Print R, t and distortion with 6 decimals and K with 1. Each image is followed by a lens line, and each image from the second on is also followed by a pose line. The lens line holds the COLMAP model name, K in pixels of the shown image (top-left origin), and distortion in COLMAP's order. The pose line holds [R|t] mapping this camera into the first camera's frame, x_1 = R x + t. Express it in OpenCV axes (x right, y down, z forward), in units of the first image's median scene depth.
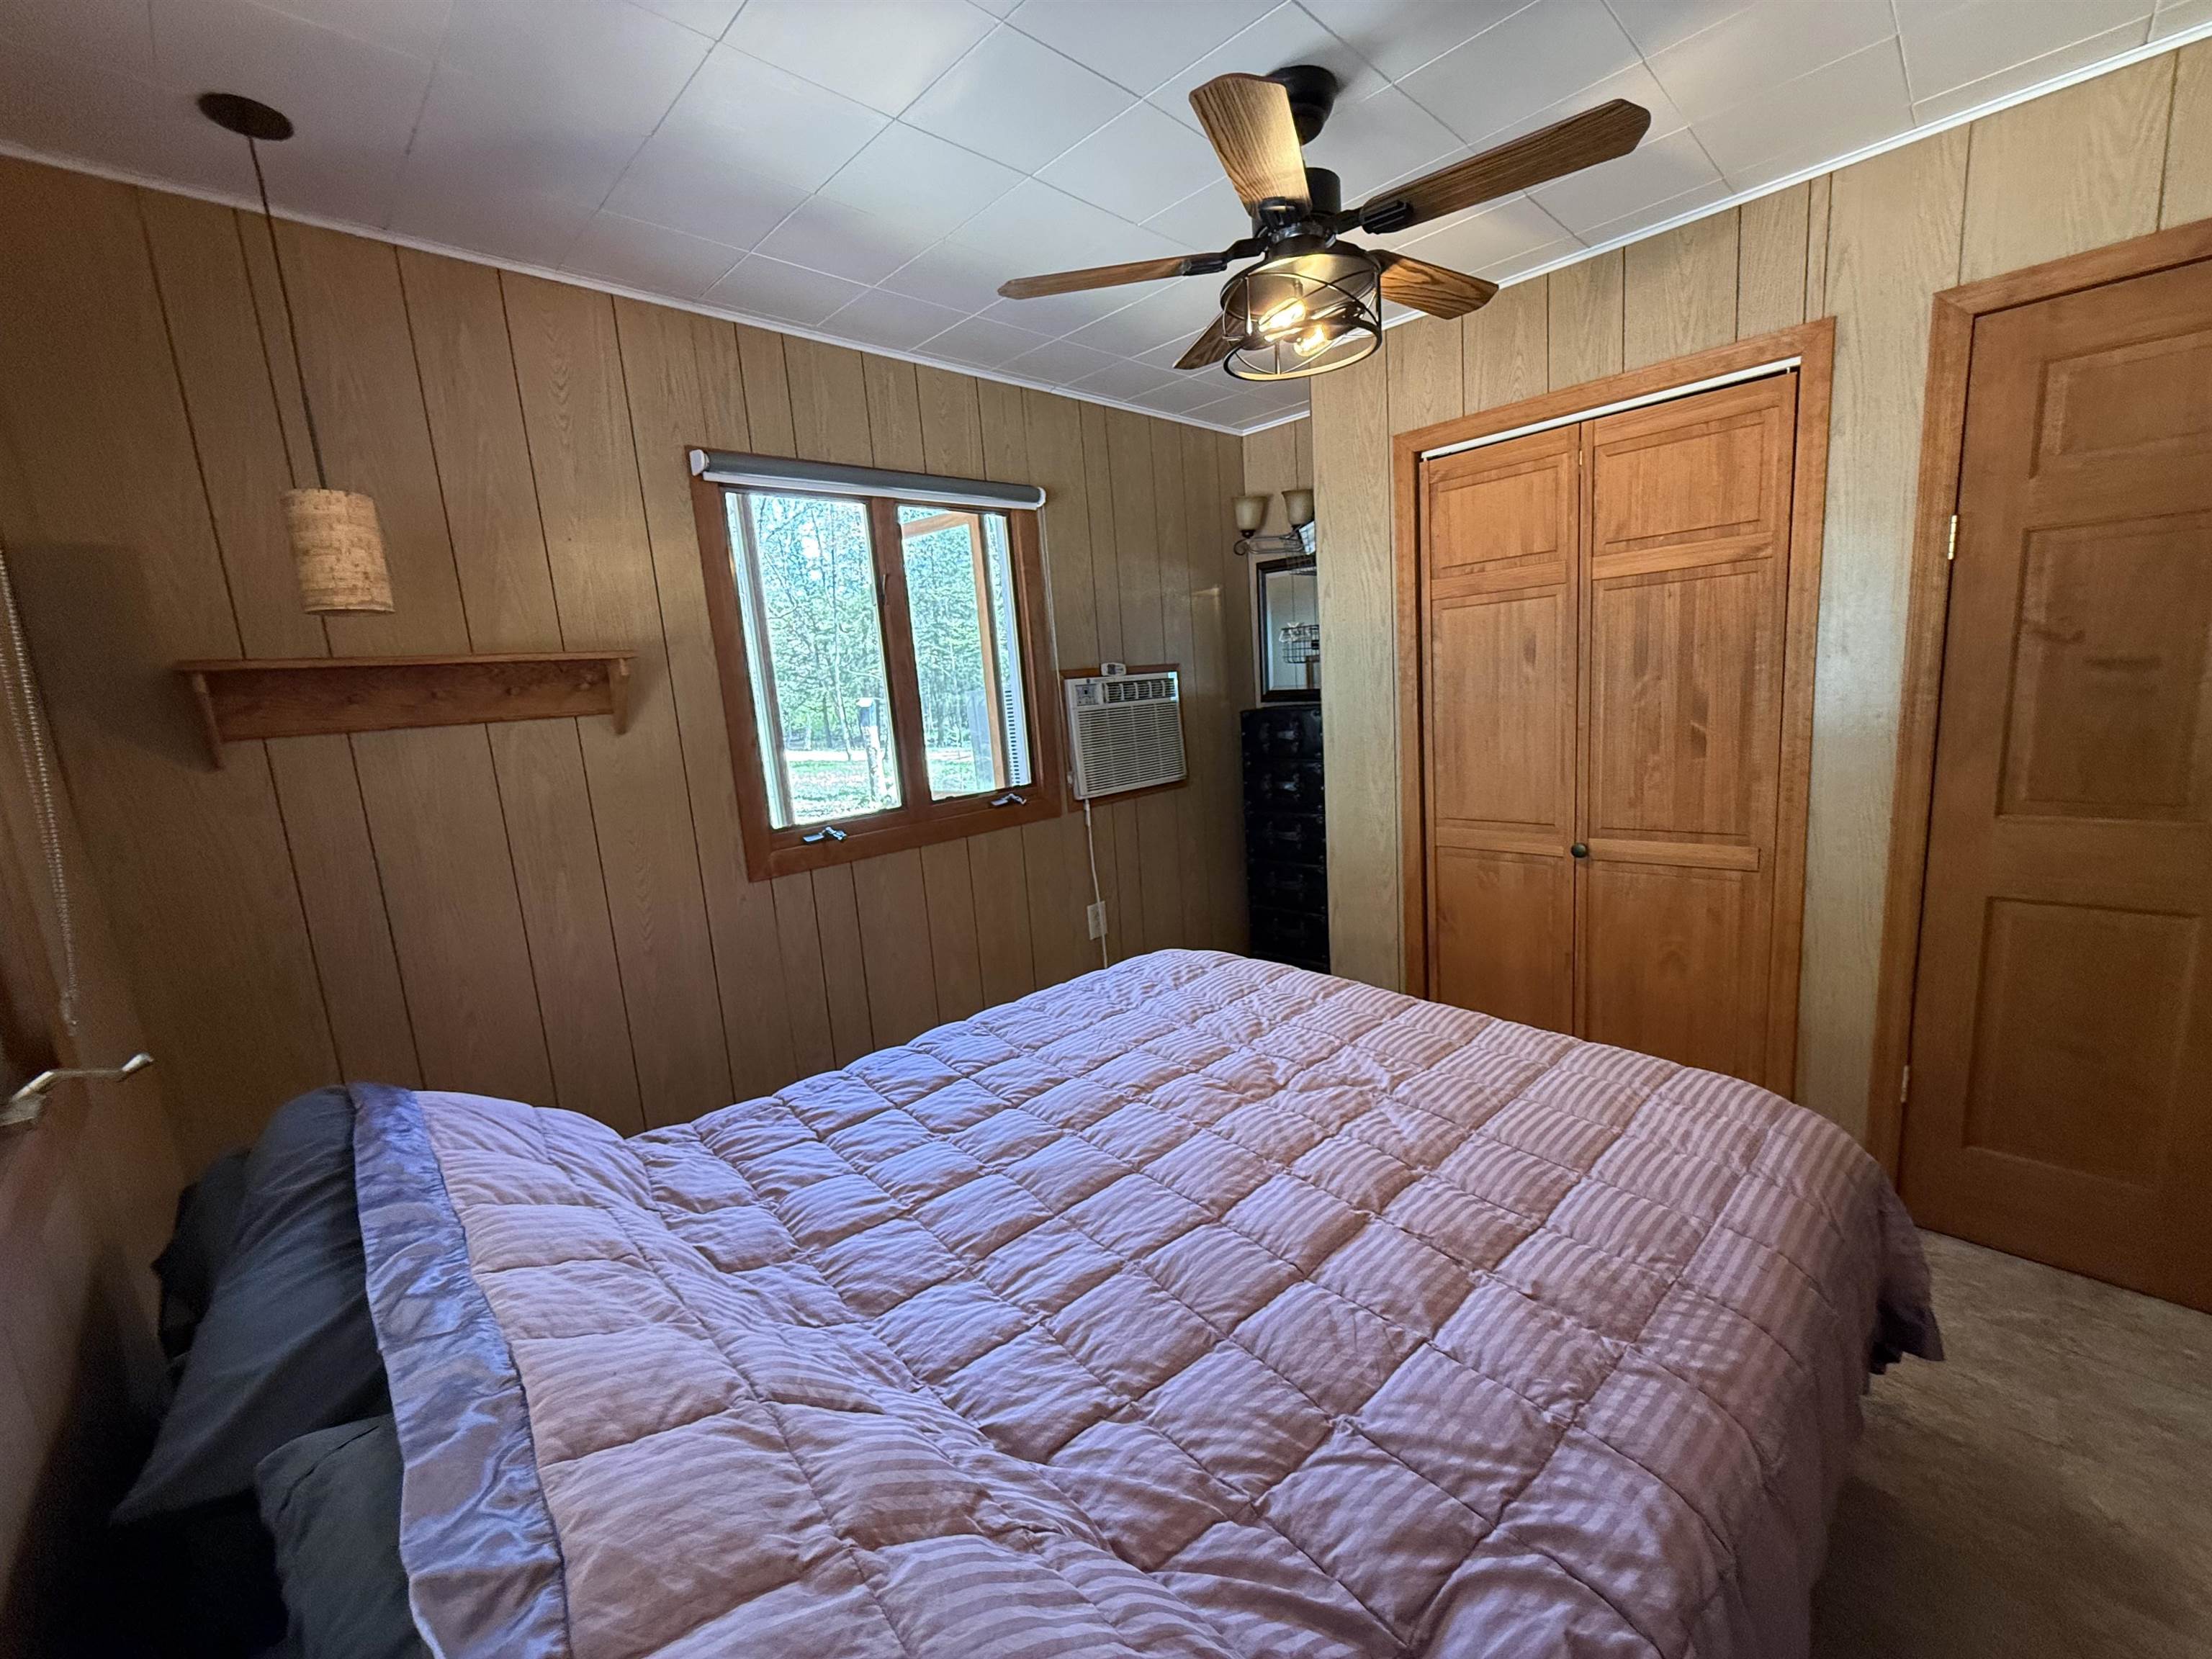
lens RADIAL K [[890.2, 0, 1106.0], [0, 890.2, 829.5], [0, 0, 1]] dist [-0.002004, -0.000787]
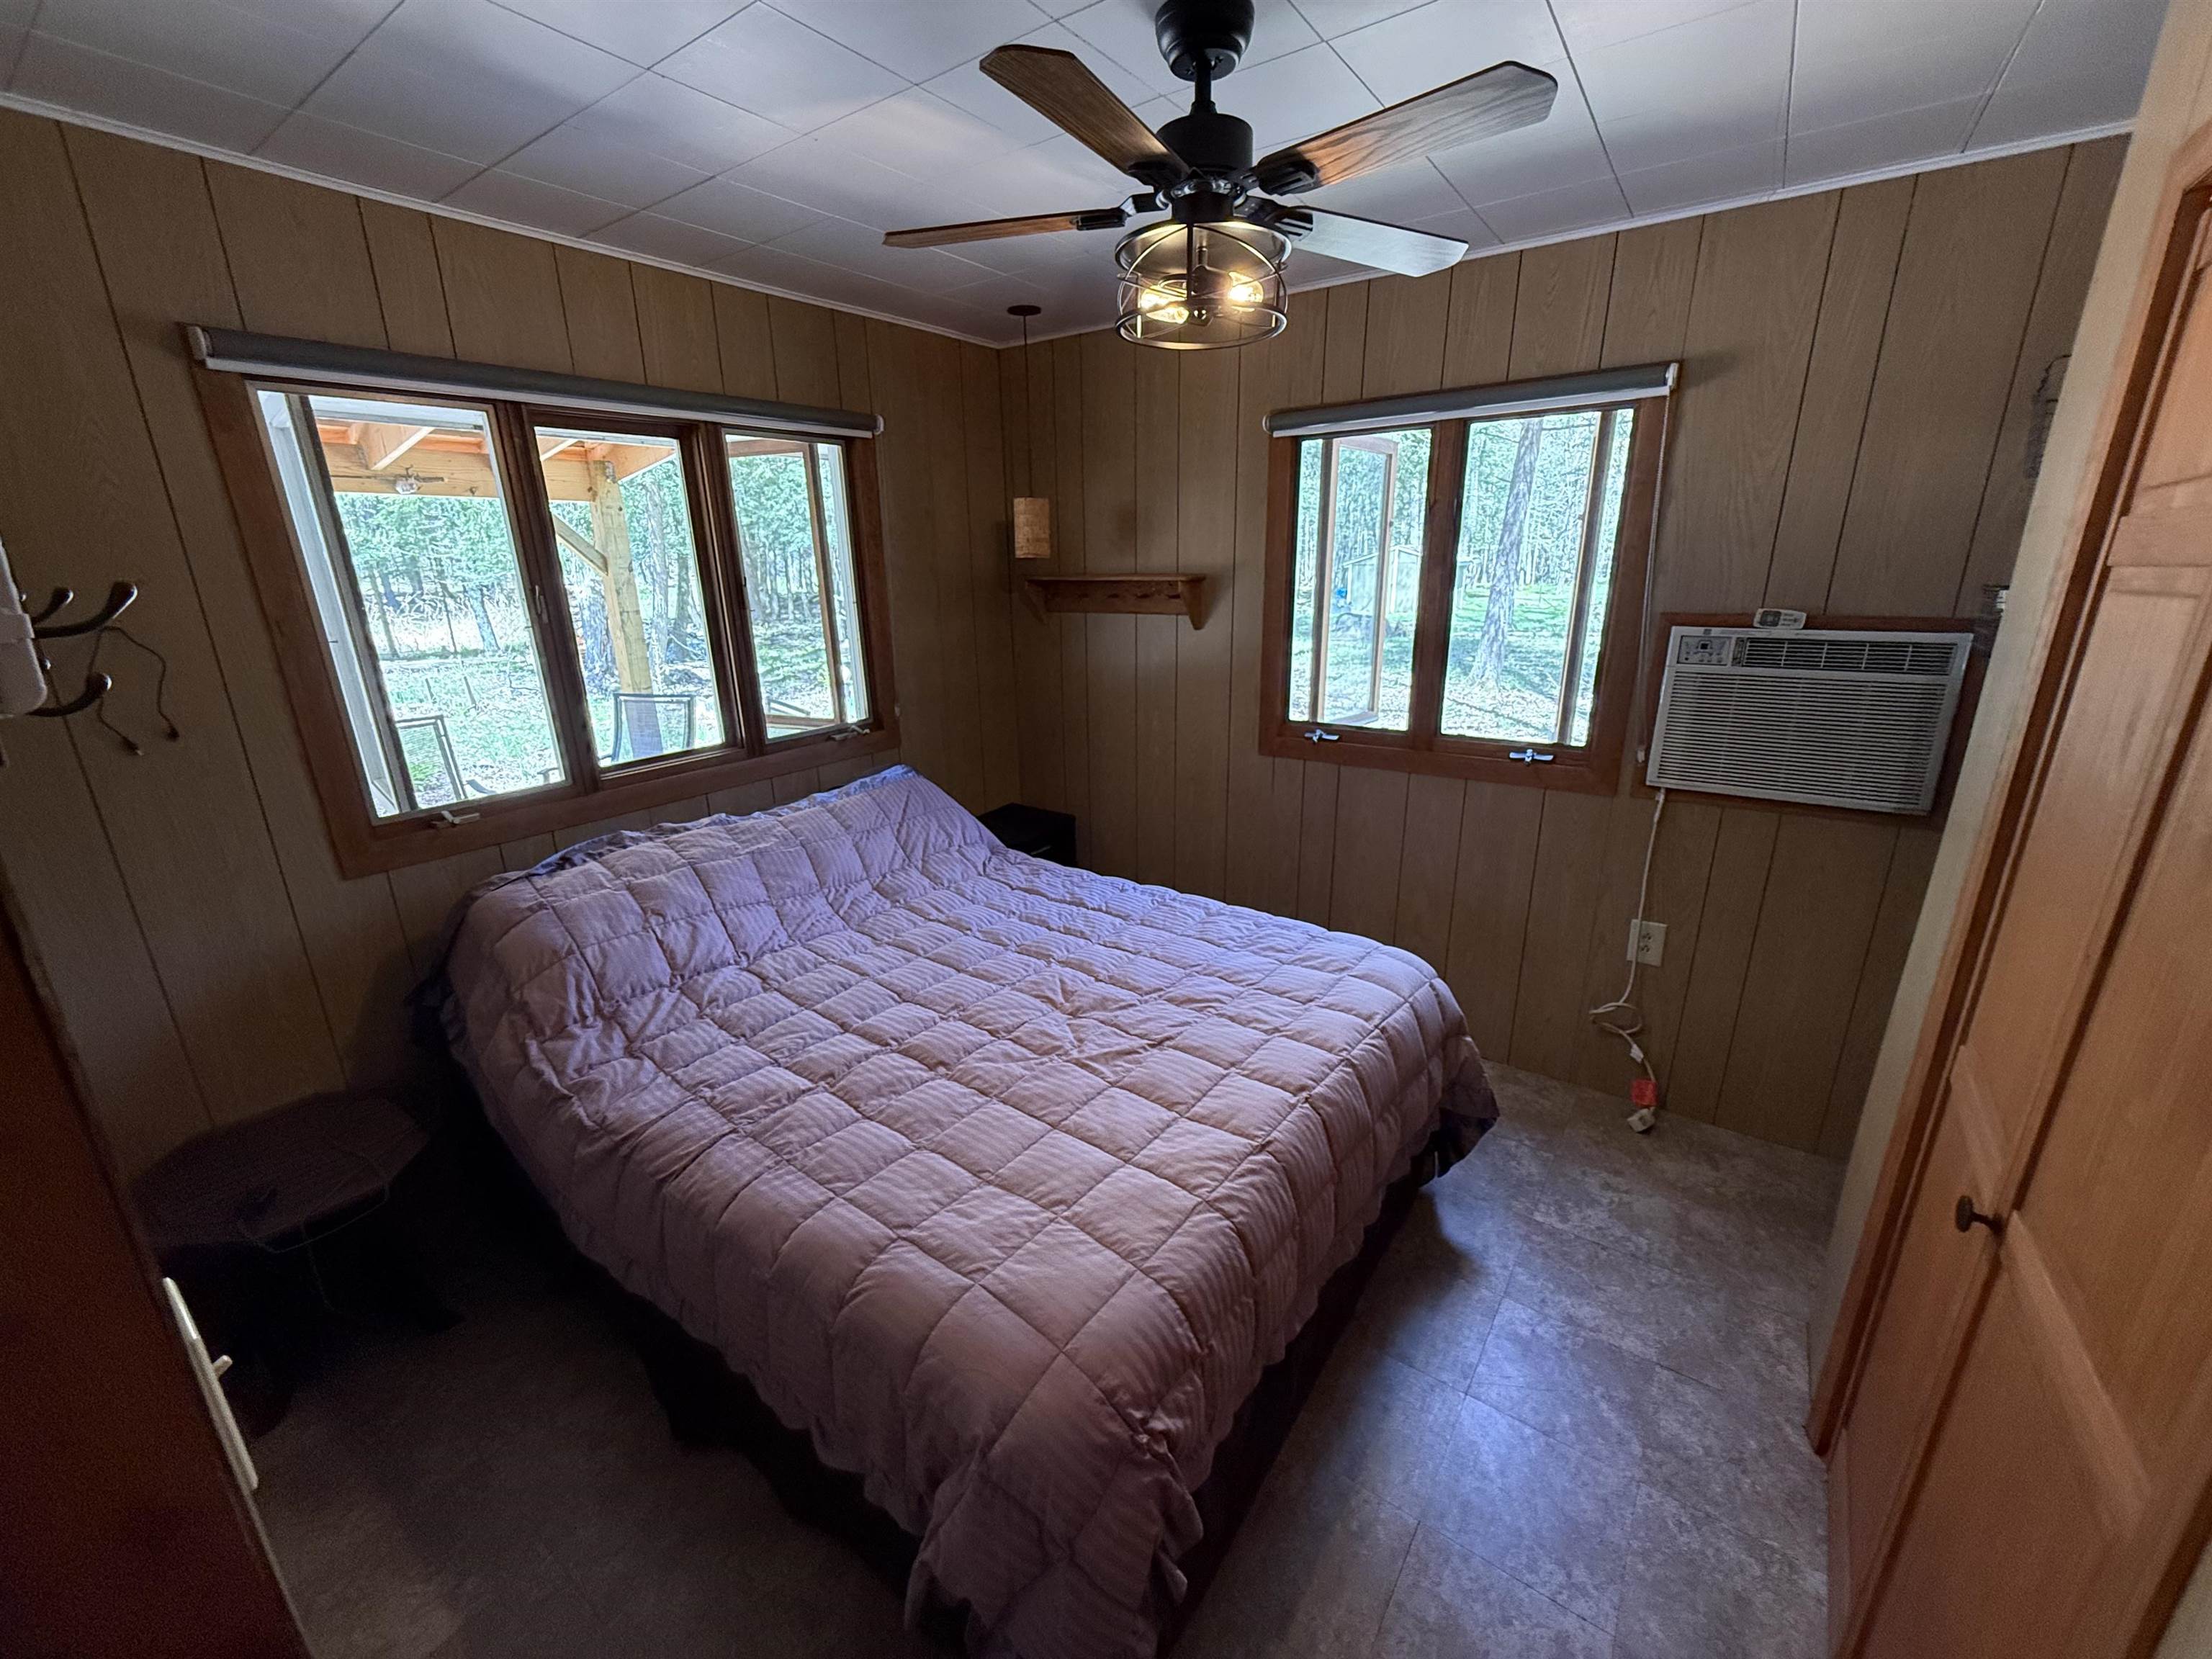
lens RADIAL K [[890.2, 0, 1106.0], [0, 890.2, 829.5], [0, 0, 1]] dist [-0.002004, -0.000787]
pose [[0.168466, 0.348724, -0.921960, 0.875843], [-0.162515, 0.932355, 0.322960, -0.241745], [0.972218, 0.095425, 0.213743, 0.547677]]
